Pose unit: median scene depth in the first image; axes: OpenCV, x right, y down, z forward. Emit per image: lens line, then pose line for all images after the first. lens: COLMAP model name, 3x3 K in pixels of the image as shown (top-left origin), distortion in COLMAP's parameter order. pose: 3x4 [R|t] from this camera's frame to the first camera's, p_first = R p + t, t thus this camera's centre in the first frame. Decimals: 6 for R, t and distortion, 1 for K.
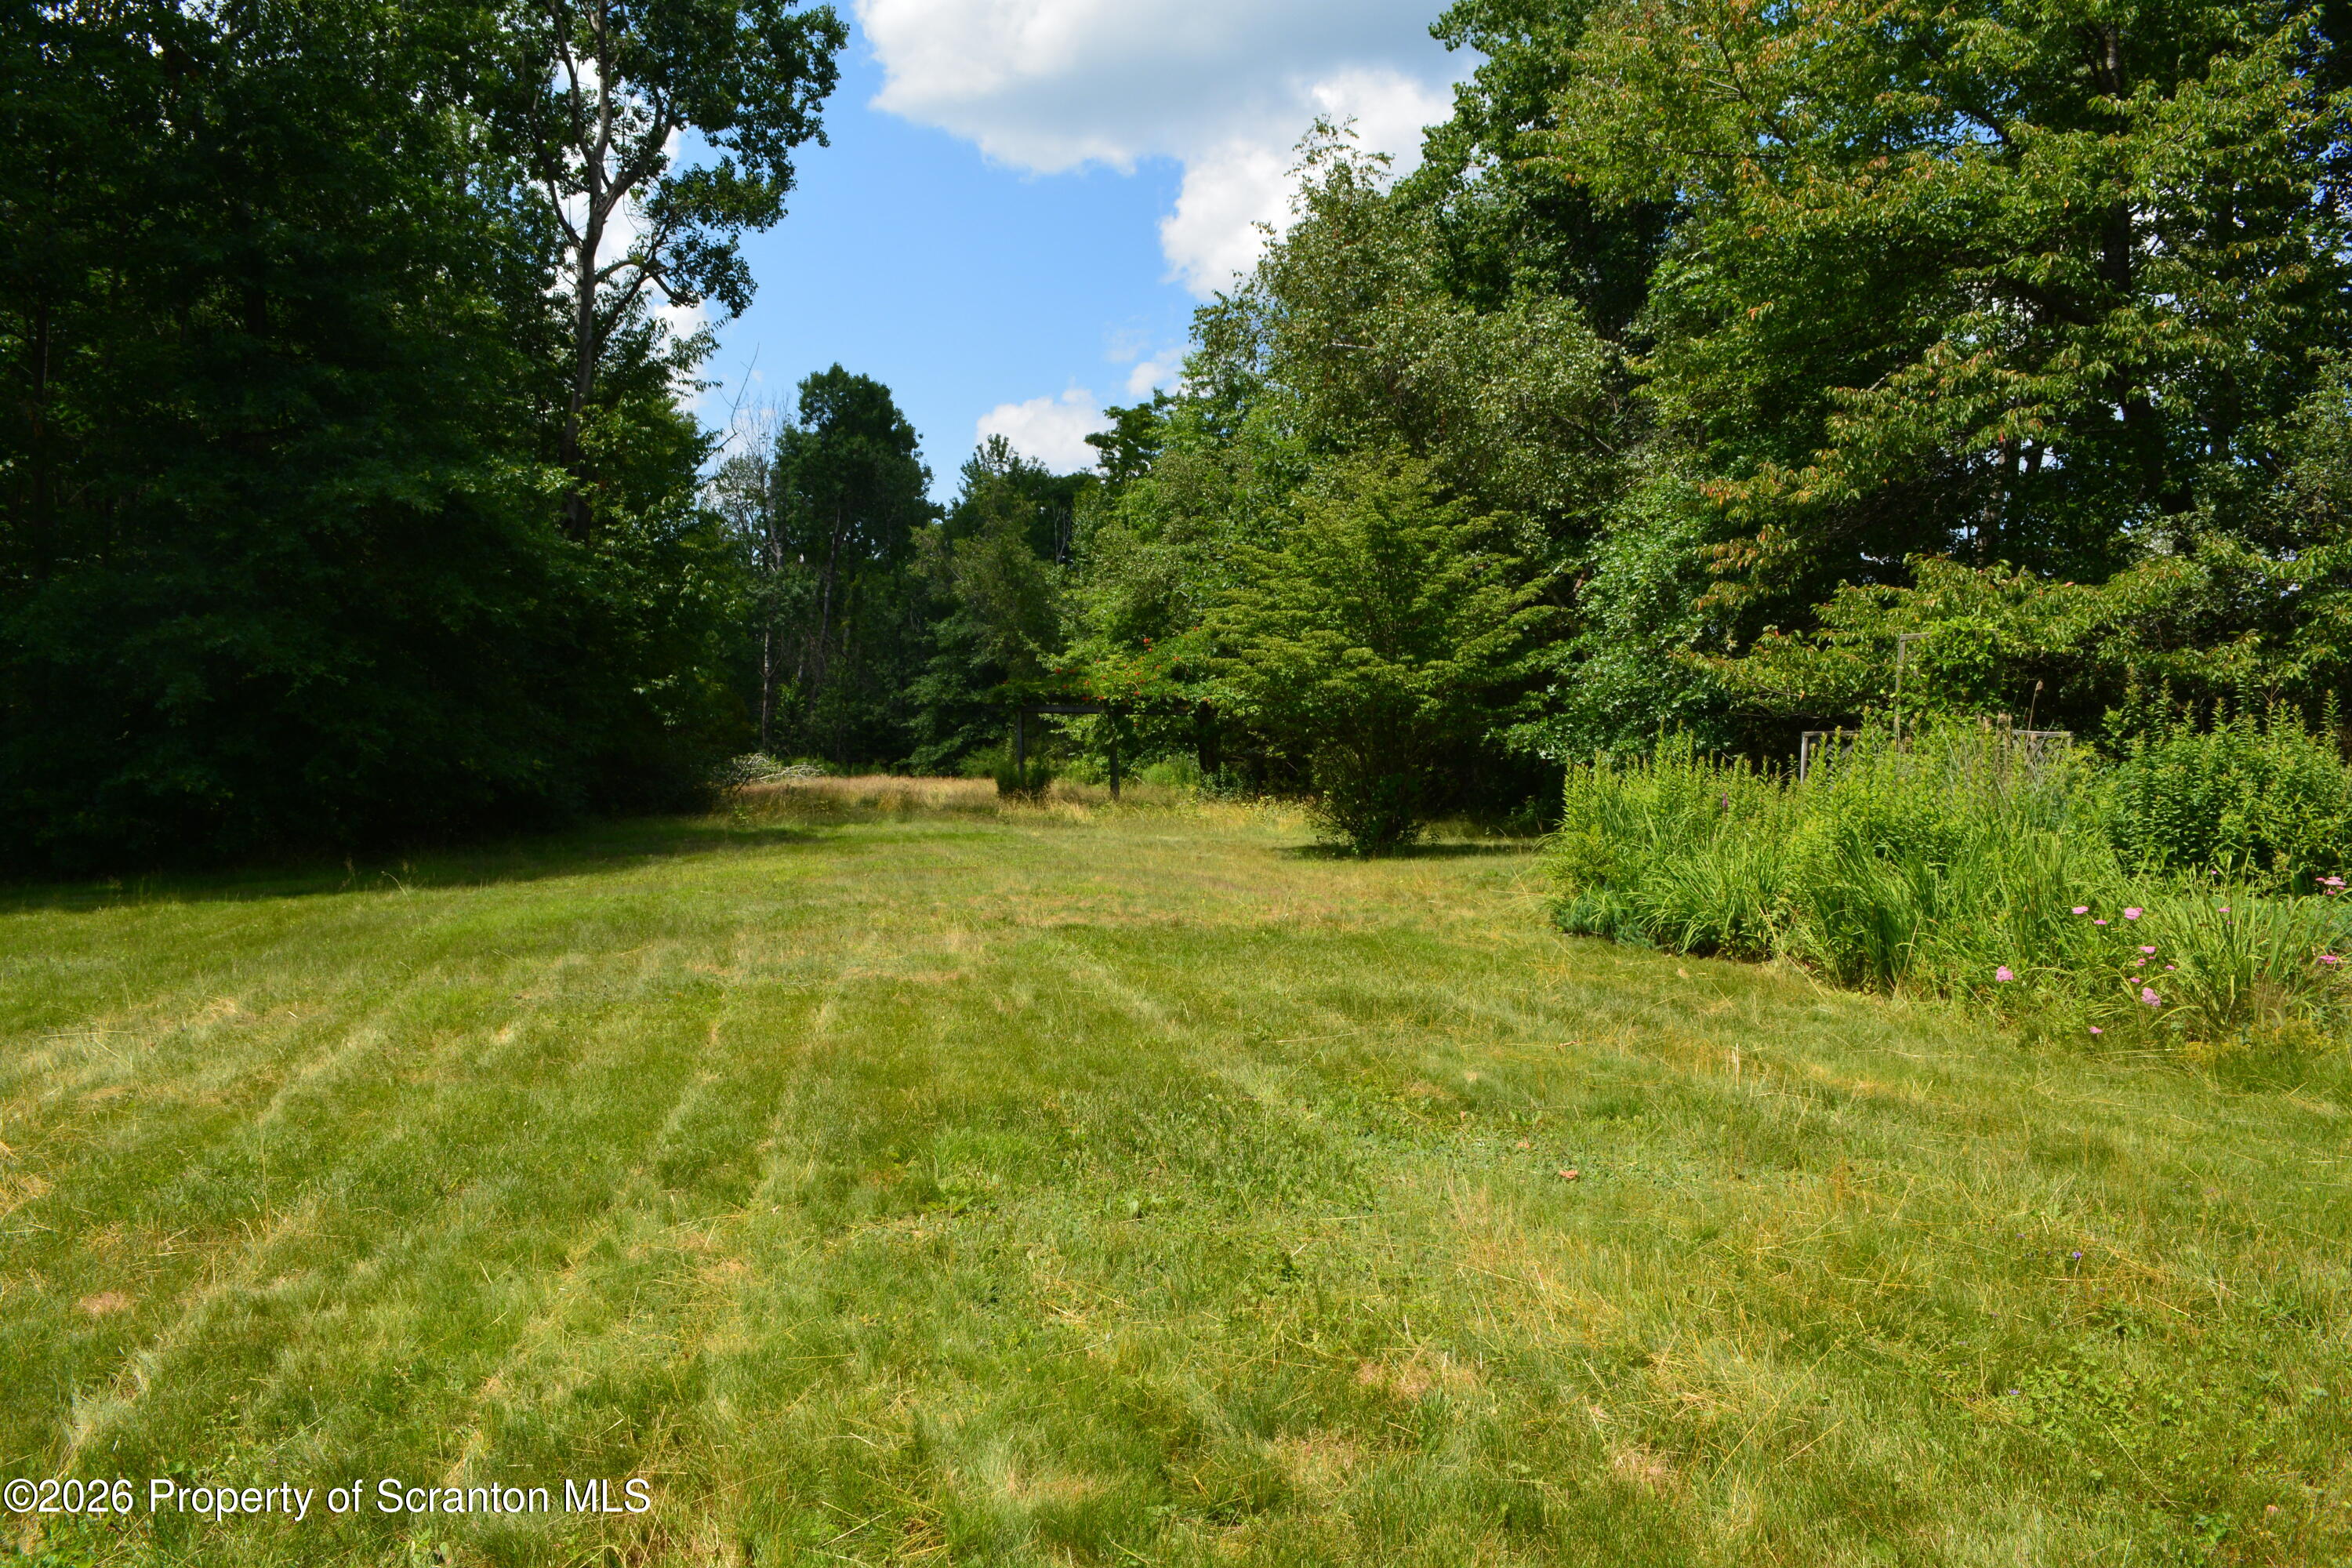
lens RADIAL K [[1903.2, 0, 1176.0], [0, 1903.2, 784.0], [0, 0, 1]] dist [-0.094319, 0.003251]
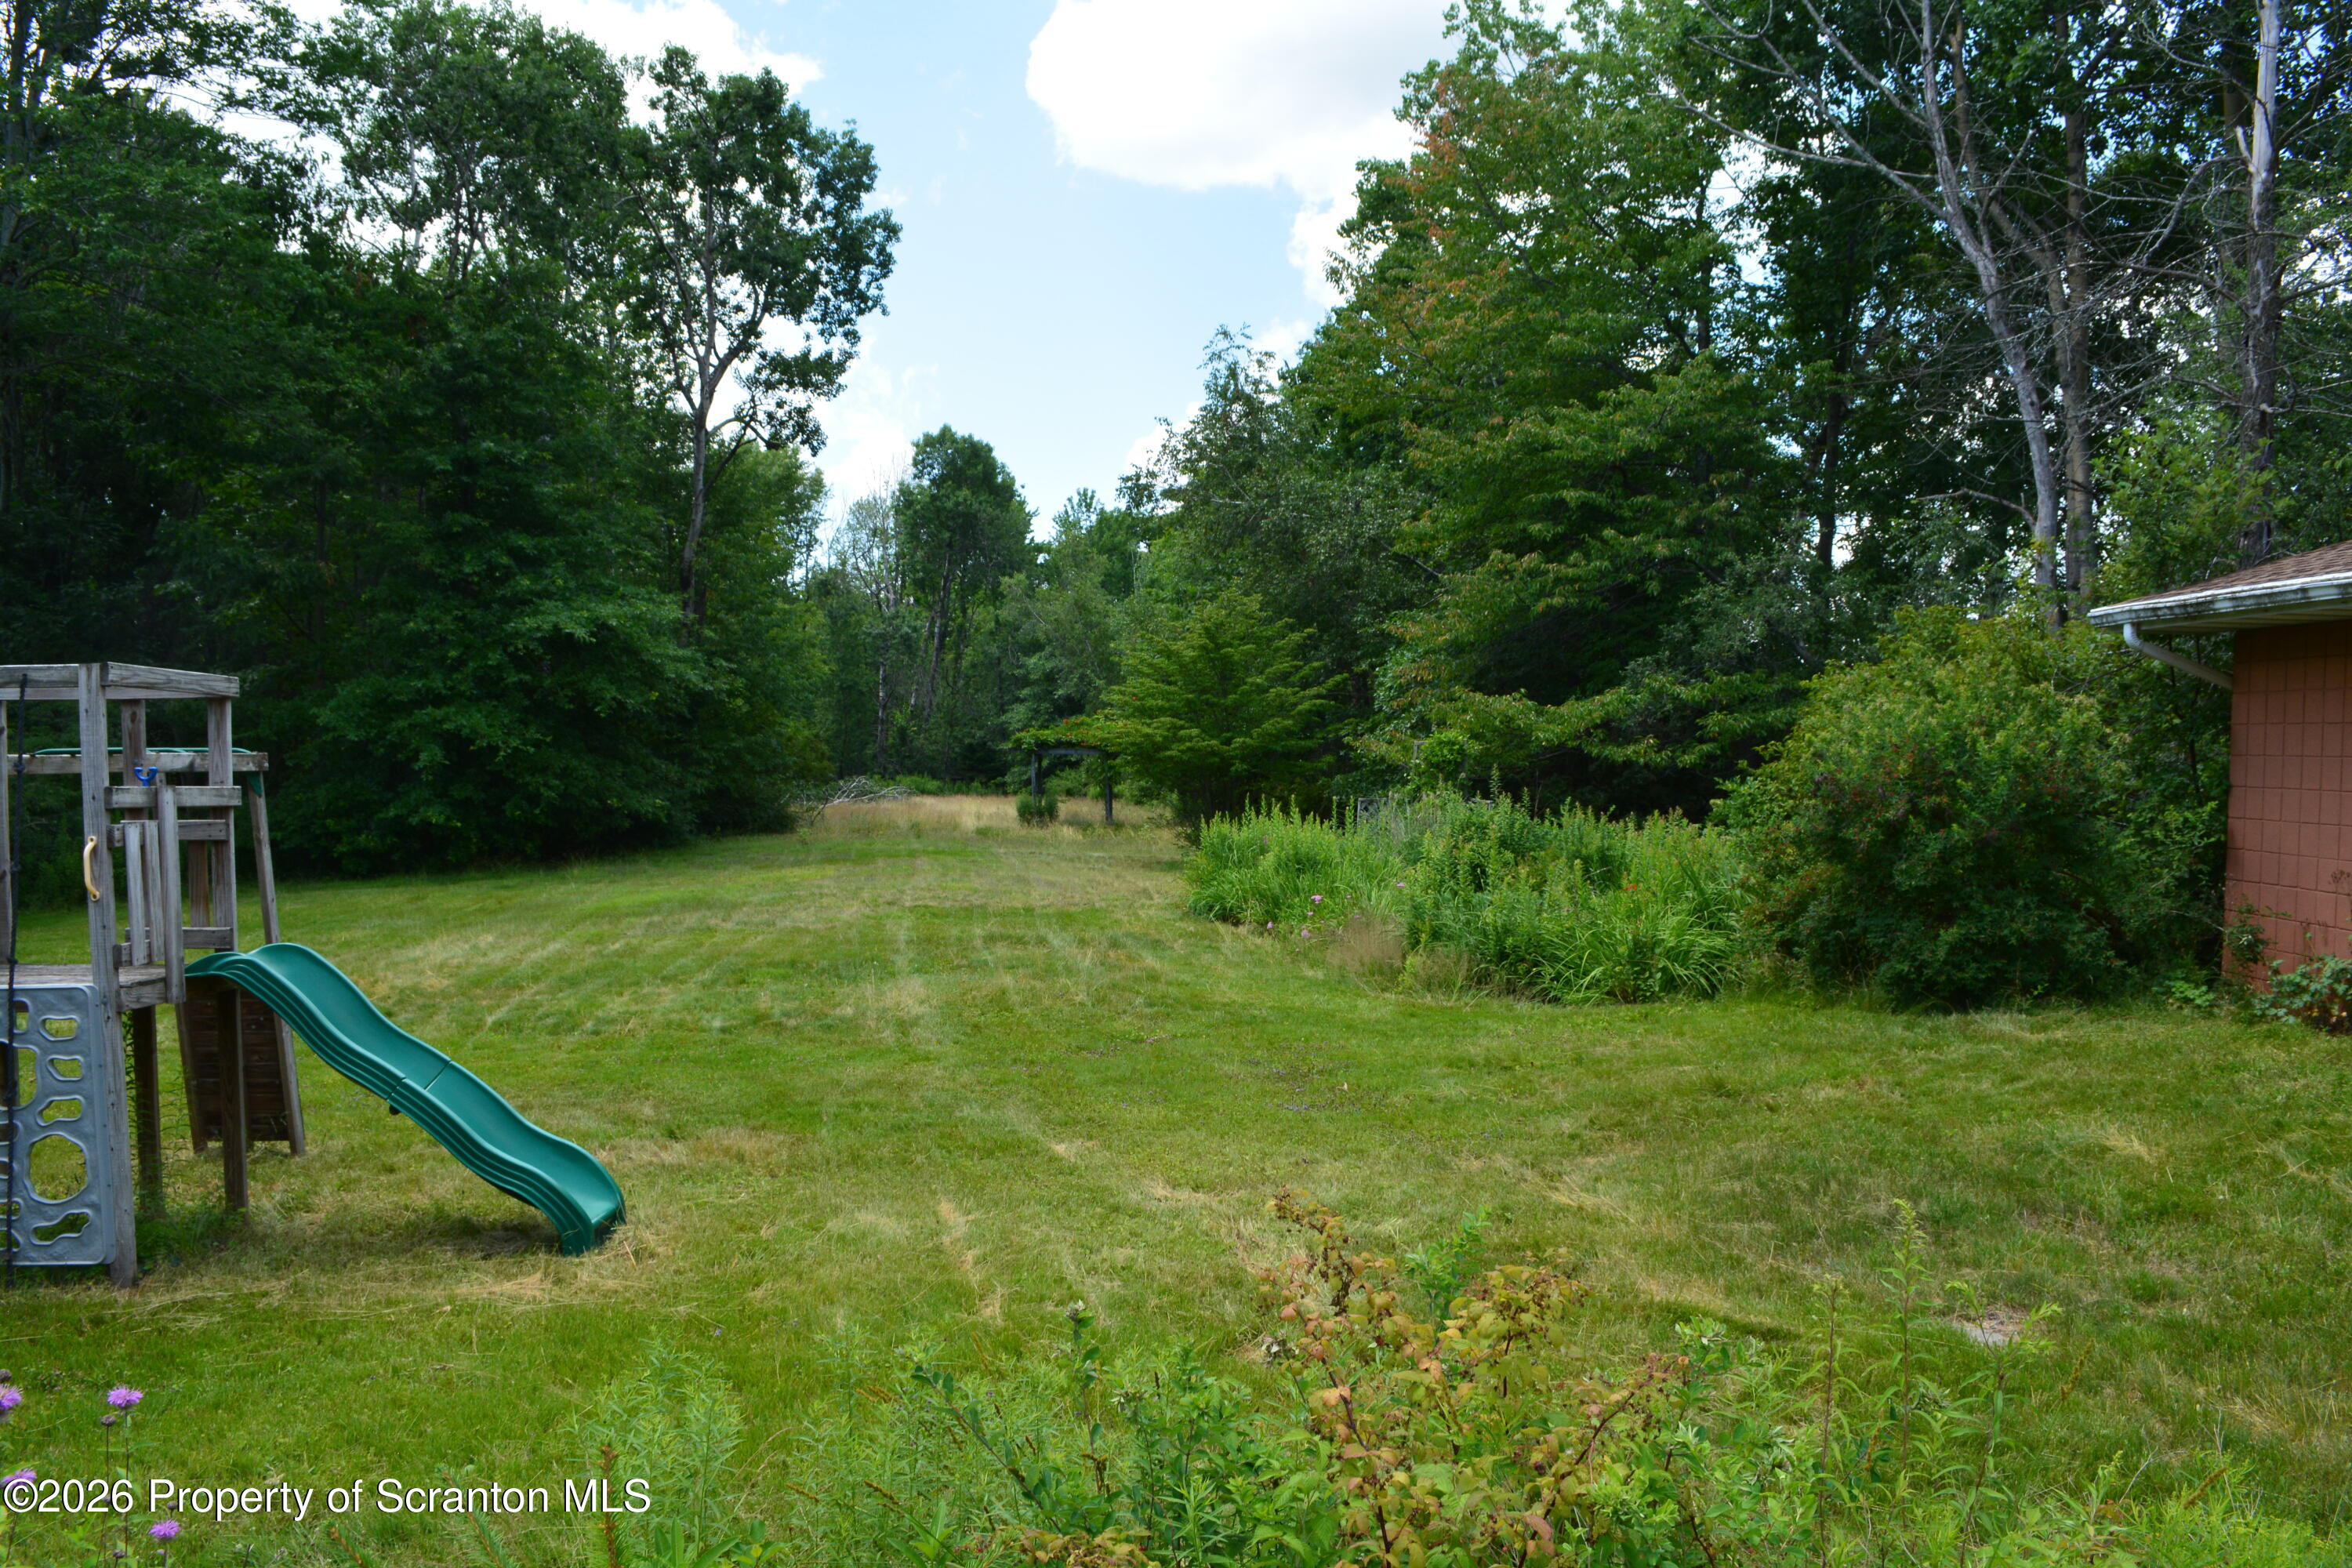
lens RADIAL K [[1903.2, 0, 1176.0], [0, 1903.2, 784.0], [0, 0, 1]] dist [-0.094319, 0.003251]
pose [[0.996909, 0.000008, -0.078568, 0.116958], [-0.000283, 0.999994, -0.003482, -0.012685], [0.078567, 0.003494, 0.996903, -0.287468]]
